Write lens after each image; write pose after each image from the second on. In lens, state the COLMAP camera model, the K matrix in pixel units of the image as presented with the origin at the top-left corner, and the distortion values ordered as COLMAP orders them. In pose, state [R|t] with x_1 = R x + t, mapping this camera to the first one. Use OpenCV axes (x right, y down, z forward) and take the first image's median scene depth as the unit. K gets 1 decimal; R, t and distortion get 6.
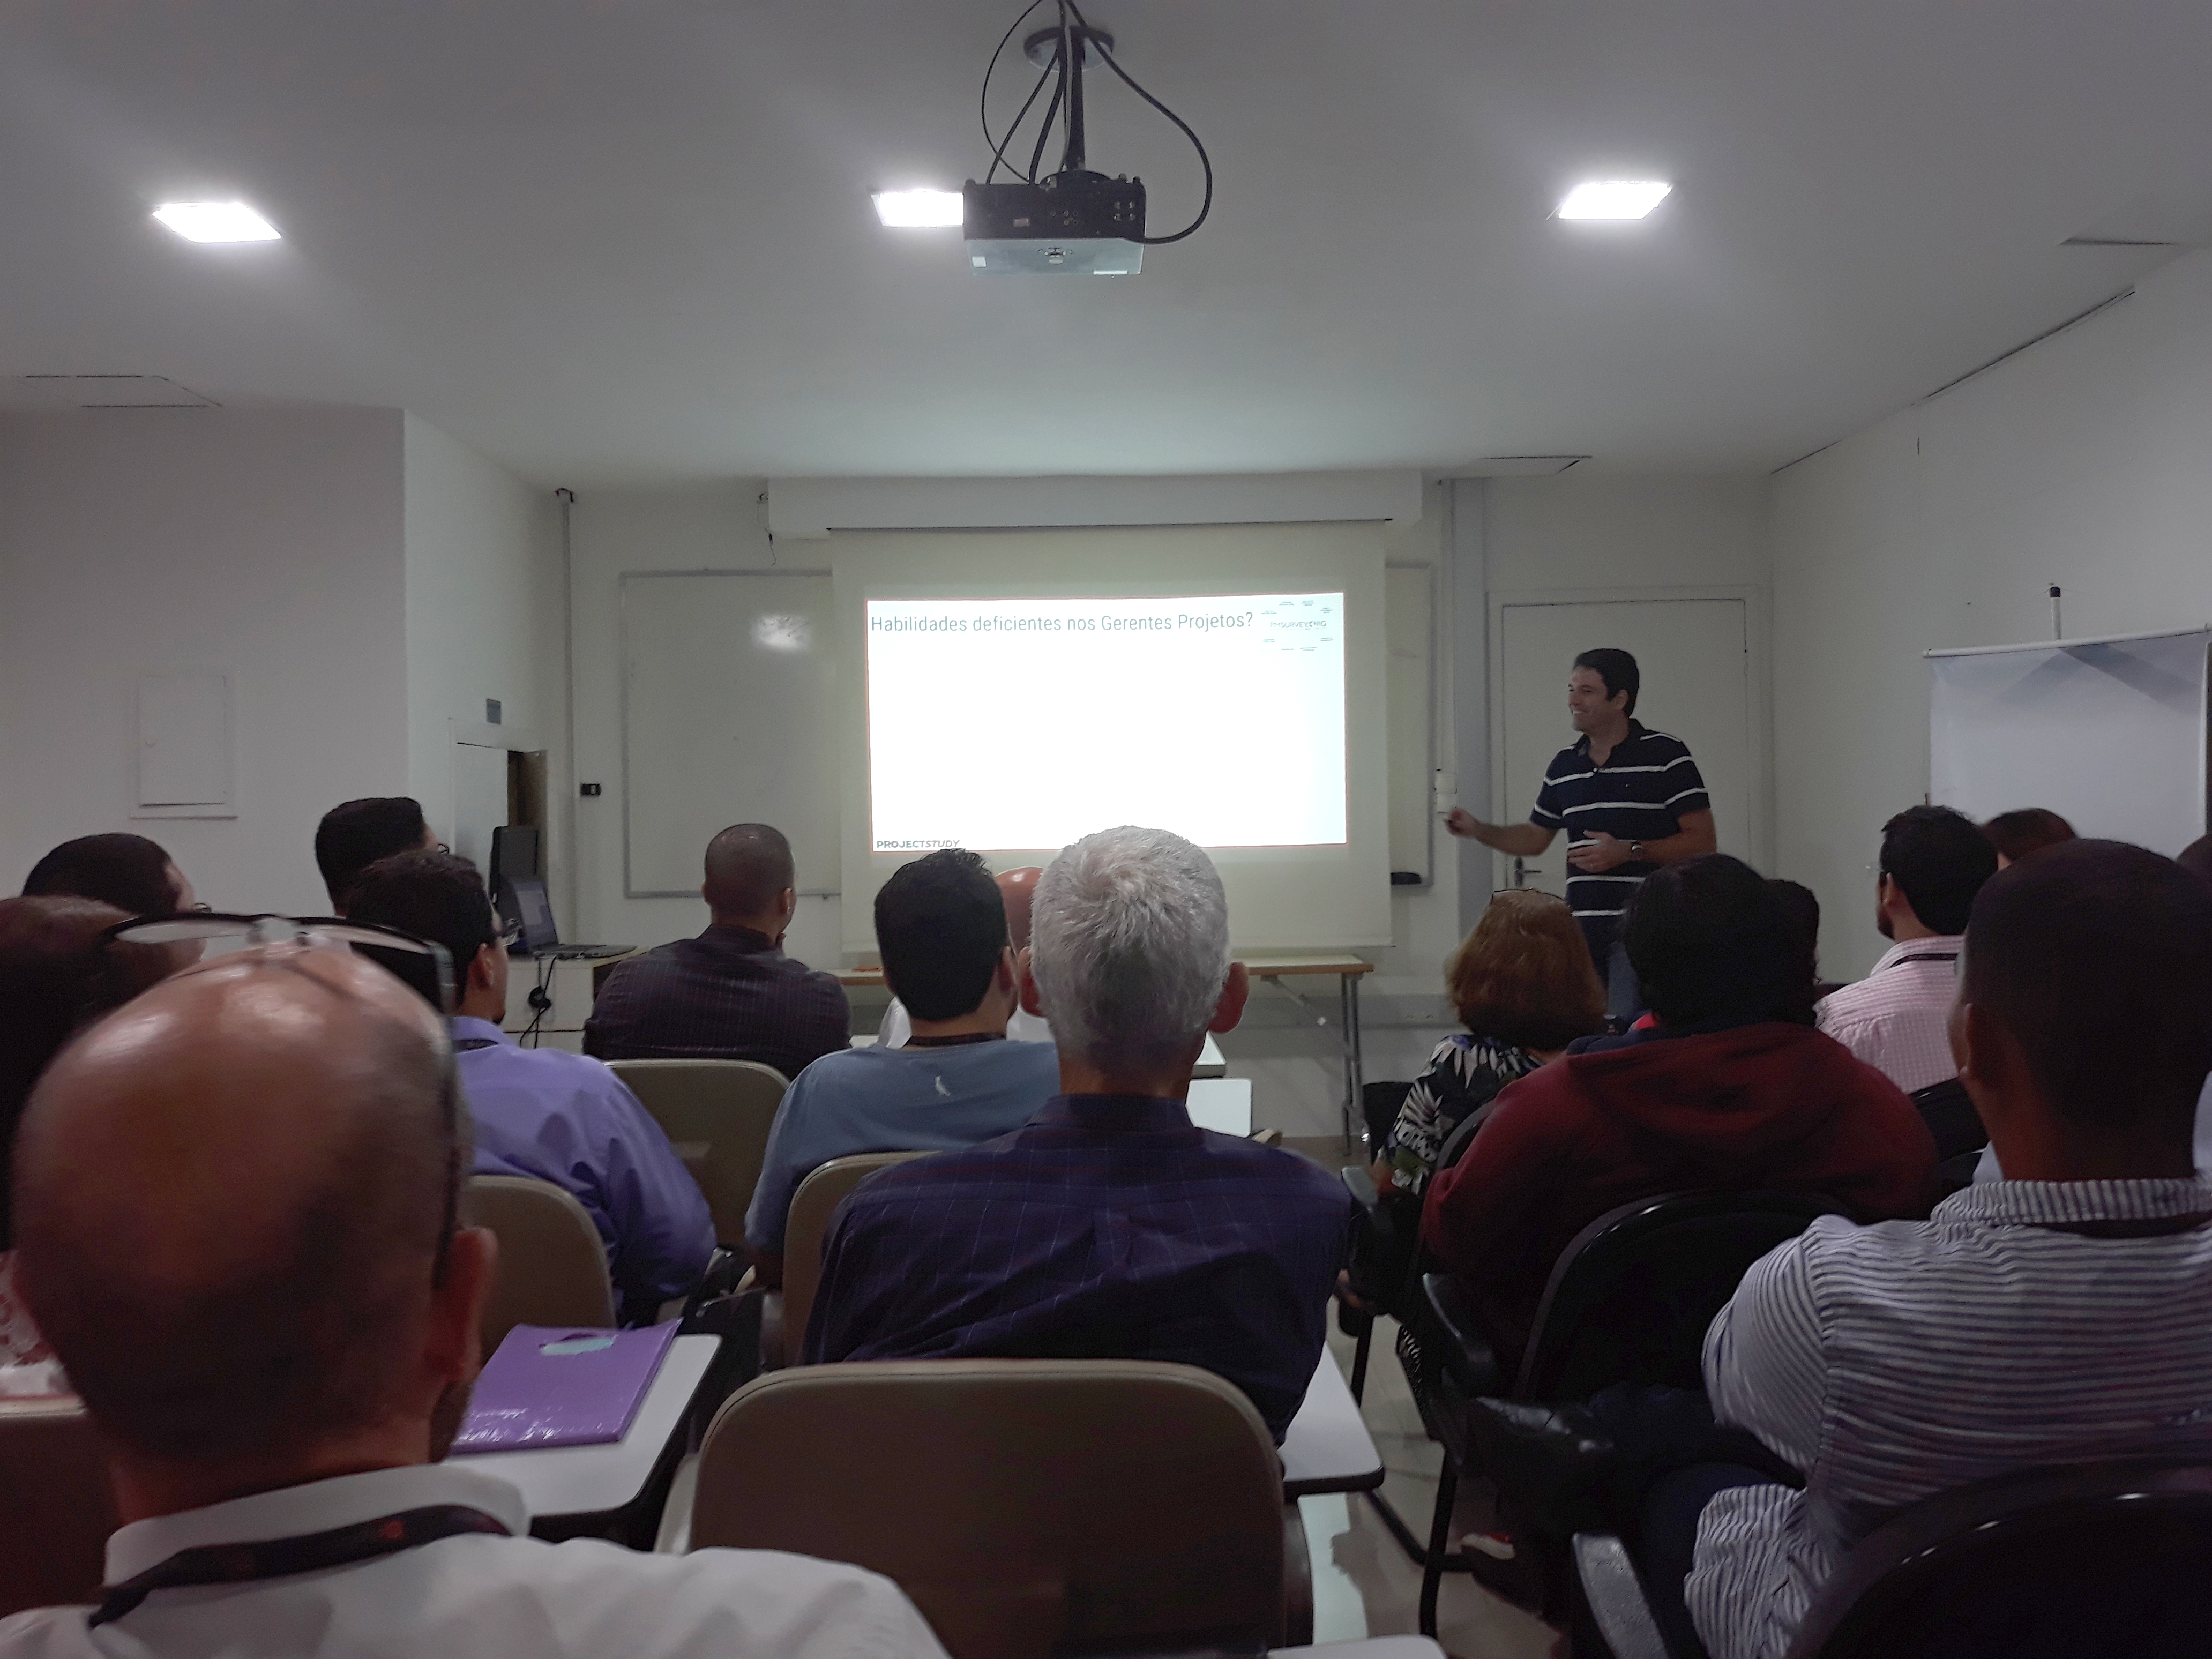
lens RADIAL K [[1745.6, 0, 1113.8], [0, 1745.6, 803.5], [0, 0, 1]] dist [0.095650, -0.213032]
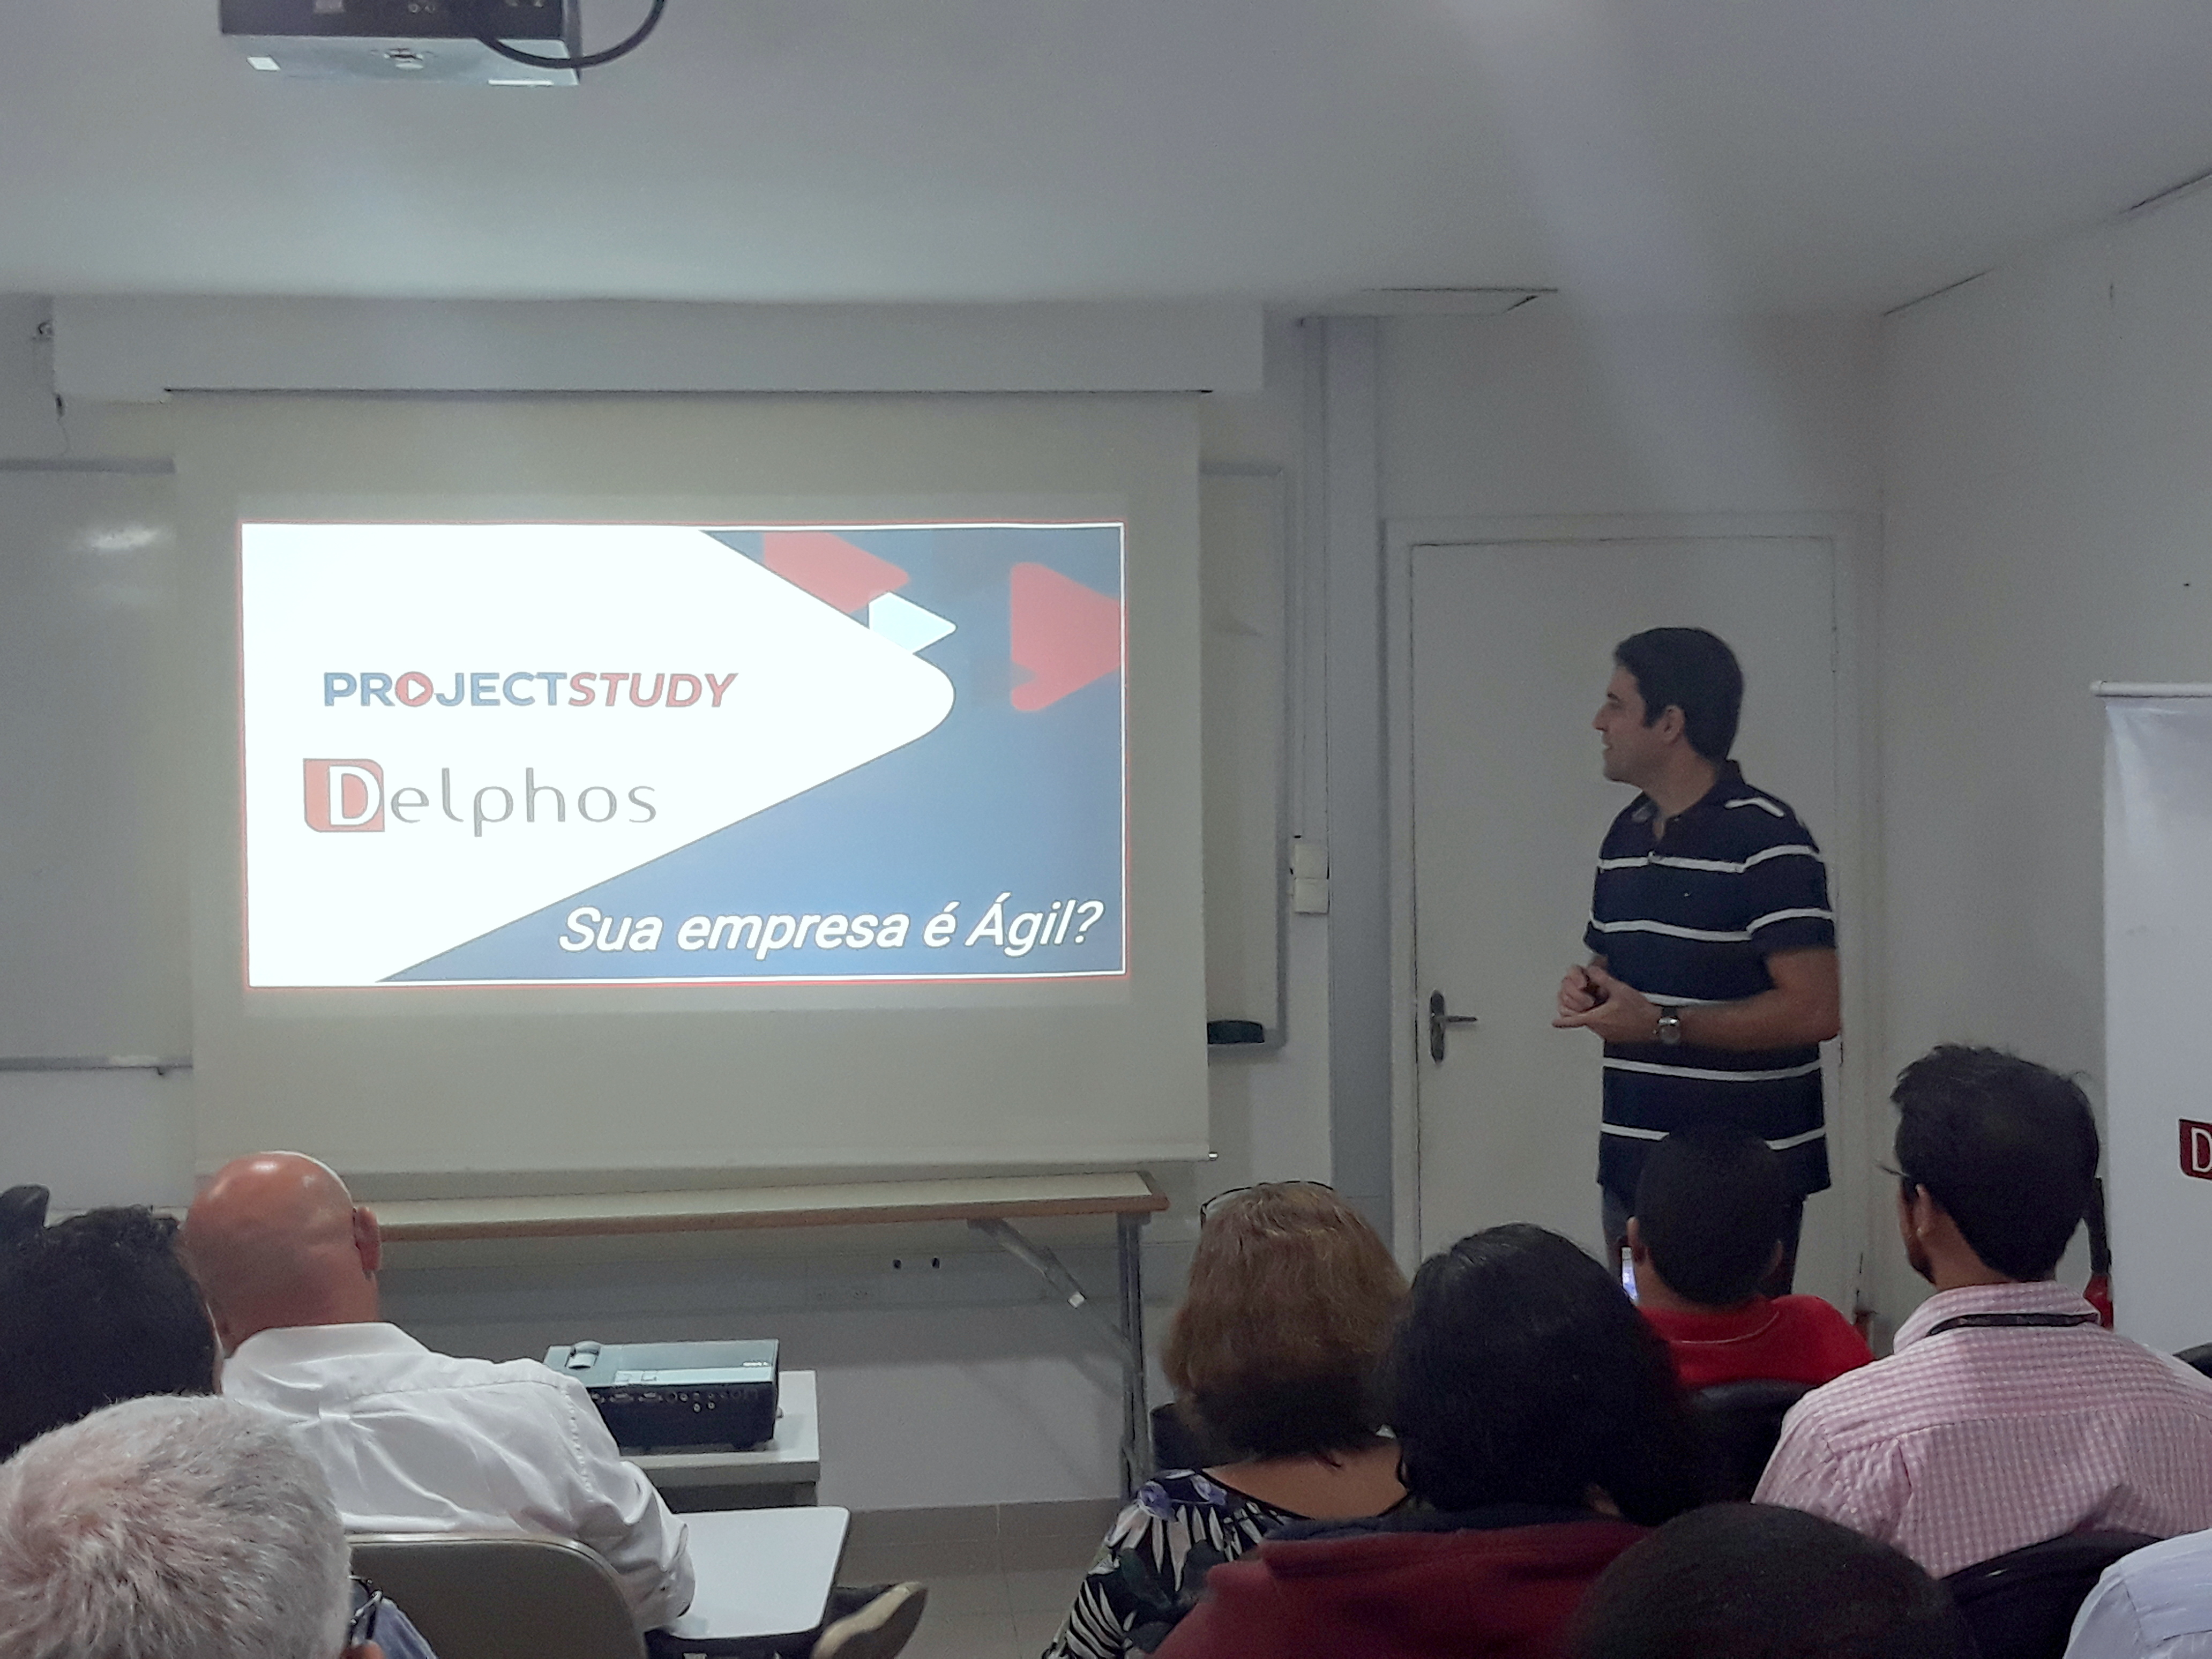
lens RADIAL K [[1732.0, 0, 1061.8], [0, 1732.0, 828.6], [0, 0, 1]] dist [0.006361, 0.001475]
pose [[0.999602, 0.002486, 0.028085, 0.115151], [-0.003010, 0.999822, 0.018622, -0.038773], [-0.028034, -0.018699, 0.999432, 0.542686]]
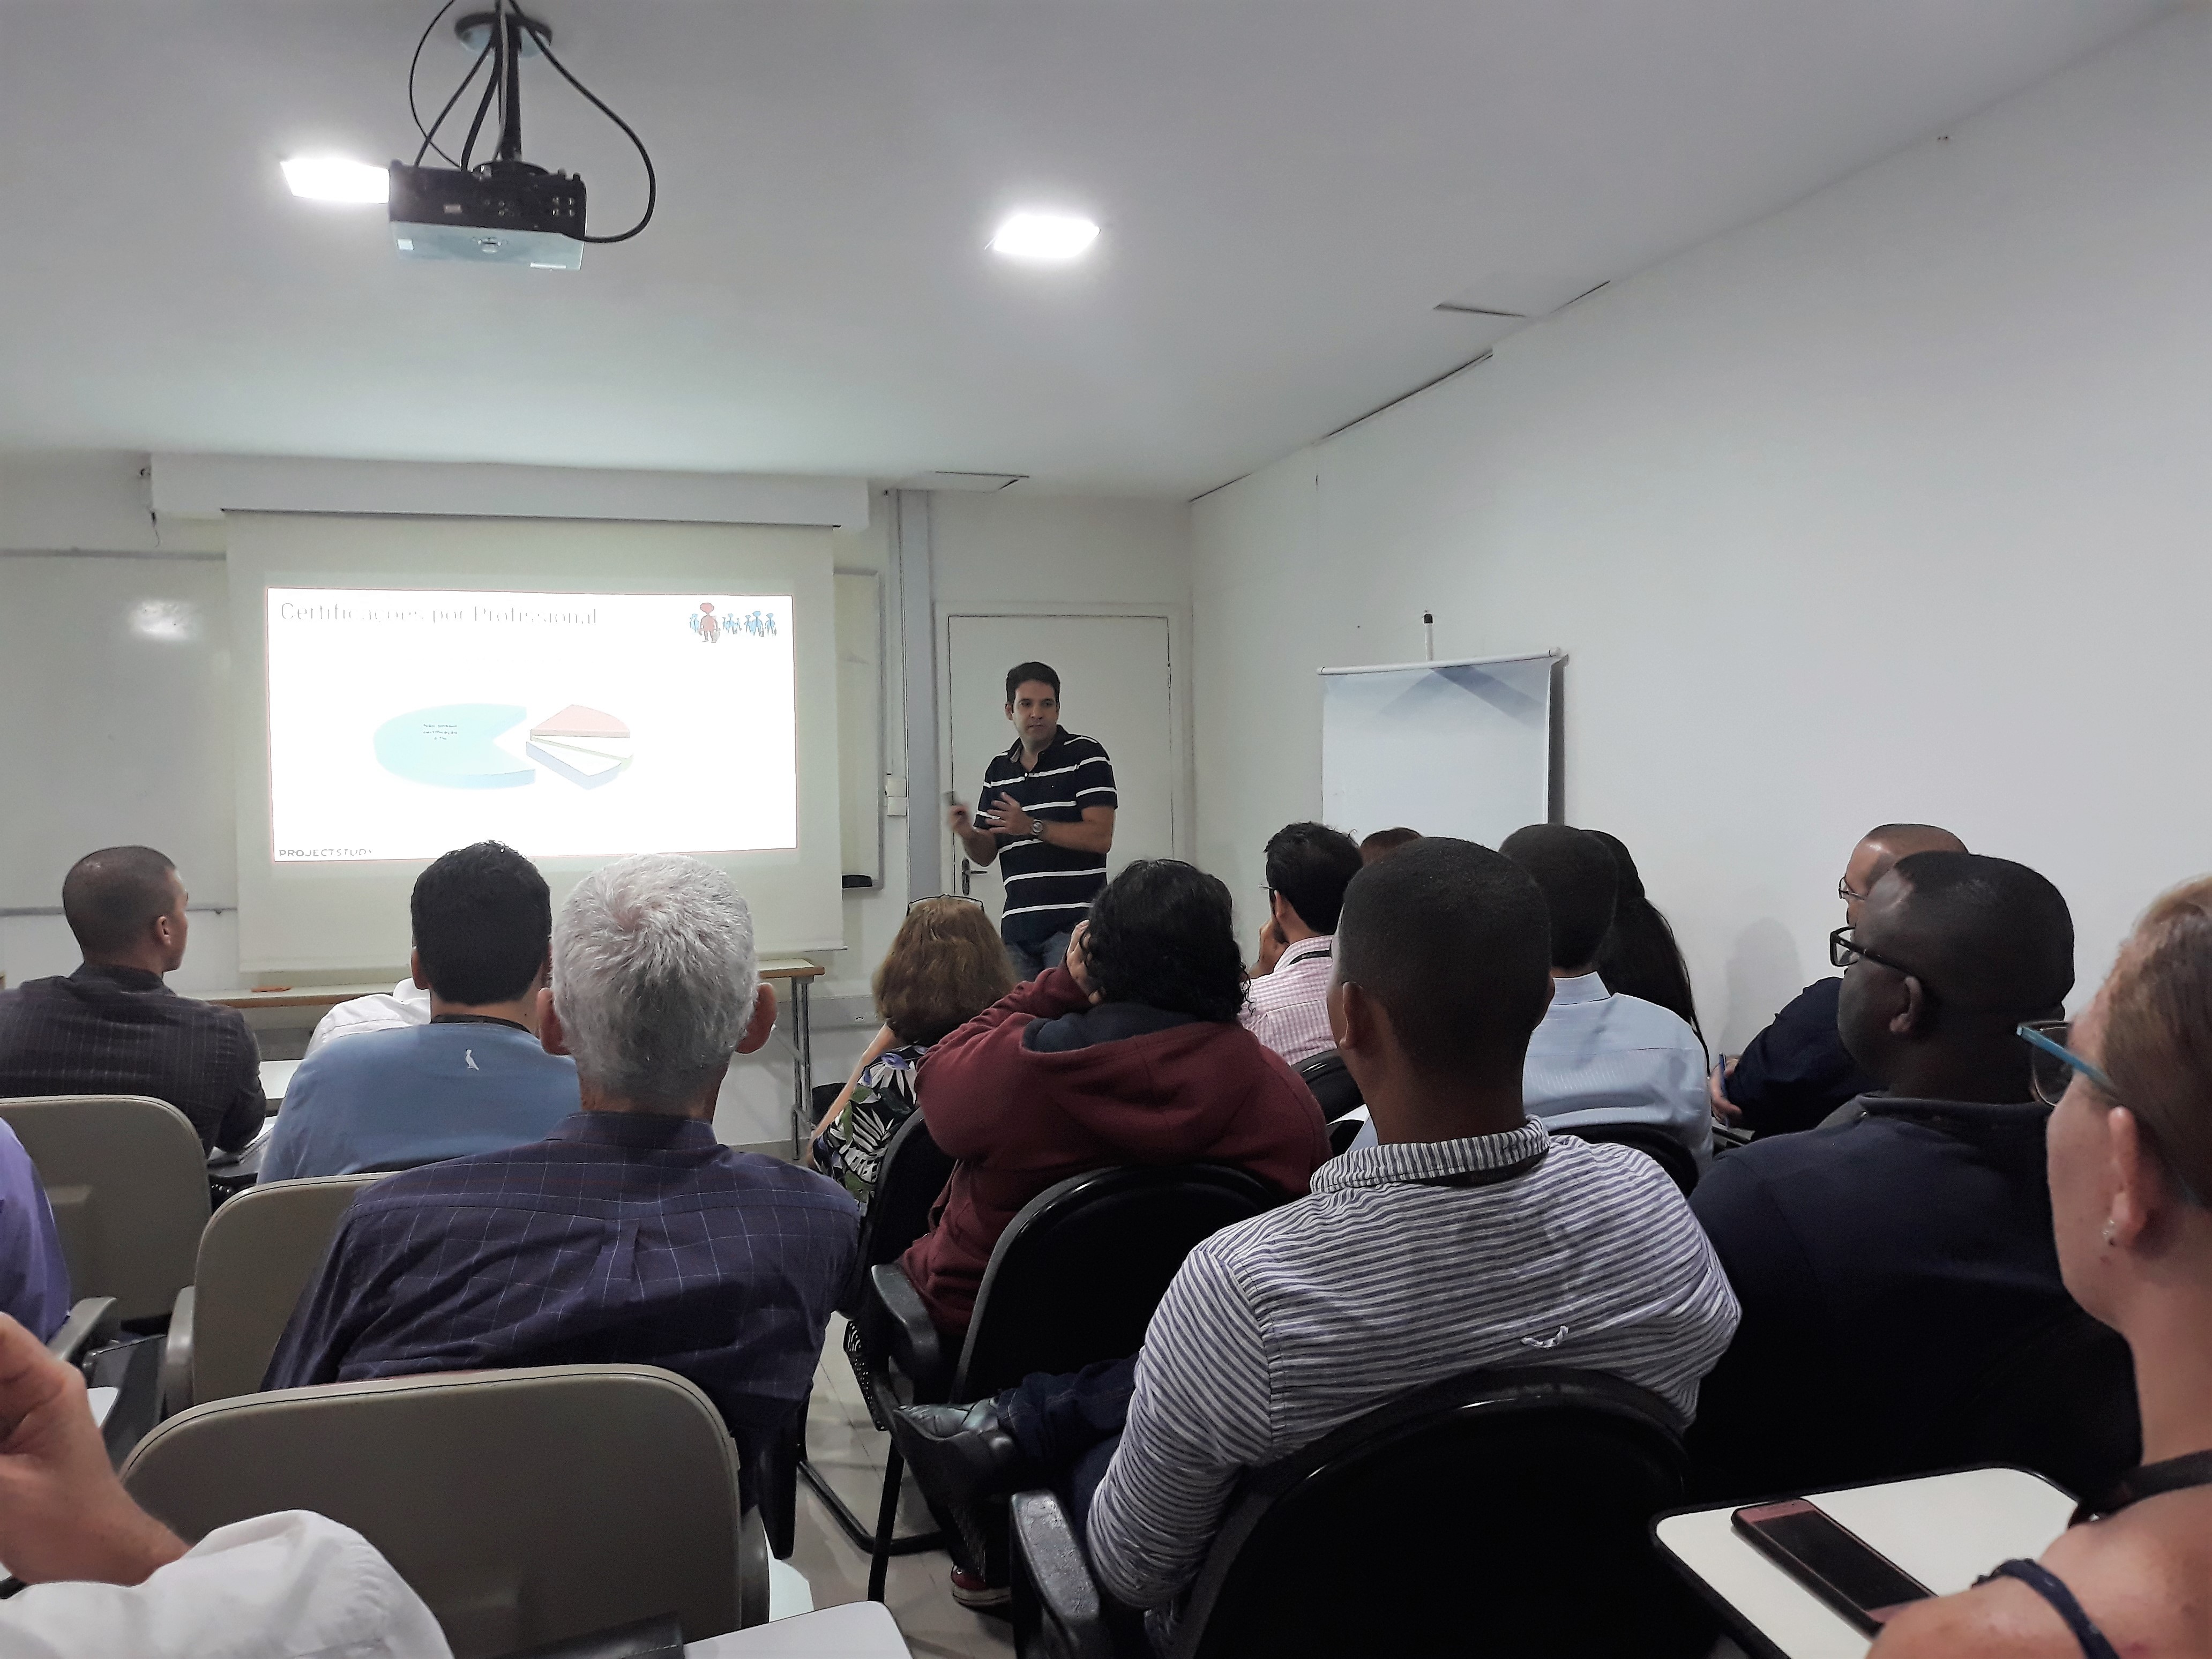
lens RADIAL K [[1848.3, 0, 1106.0], [0, 1848.3, 829.5], [0, 0, 1]] dist [0.111731, -0.280022]
pose [[0.955599, -0.005856, 0.294612, -0.012292], [0.002142, 0.999914, 0.012929, -0.001654], [-0.294662, -0.011724, 0.955530, -0.079233]]
